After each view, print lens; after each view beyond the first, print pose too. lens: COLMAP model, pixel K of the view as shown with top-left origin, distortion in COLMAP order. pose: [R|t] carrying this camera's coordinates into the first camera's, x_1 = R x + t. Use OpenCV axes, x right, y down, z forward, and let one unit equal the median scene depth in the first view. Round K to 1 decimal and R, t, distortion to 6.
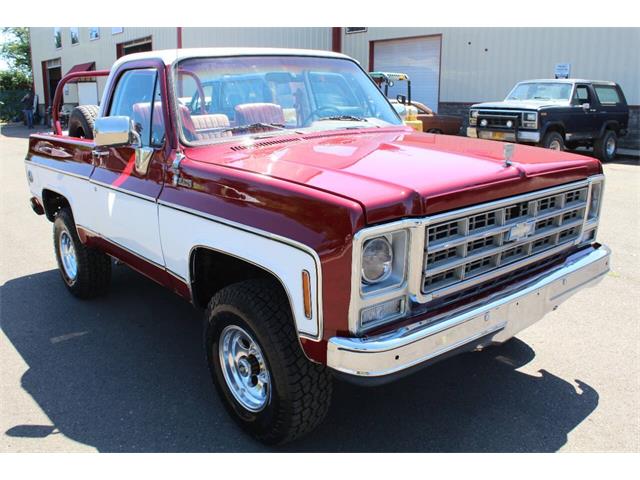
lens RADIAL K [[574.3, 0, 320.0], [0, 574.3, 240.0], [0, 0, 1]] dist [-0.070489, -0.009763]
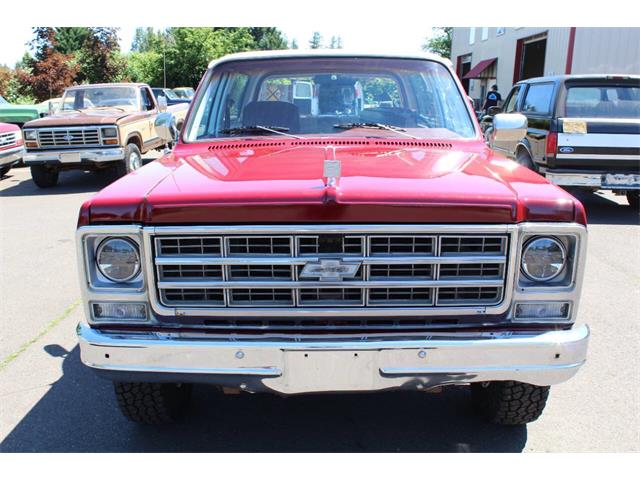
lens RADIAL K [[614.9, 0, 320.0], [0, 614.9, 240.0], [0, 0, 1]] dist [-0.079213, -0.005221]
pose [[0.764335, 0.165665, -0.623175, 0.849994], [-0.174206, 0.983548, 0.047801, -0.093722], [0.620841, 0.072025, 0.780621, 0.292526]]
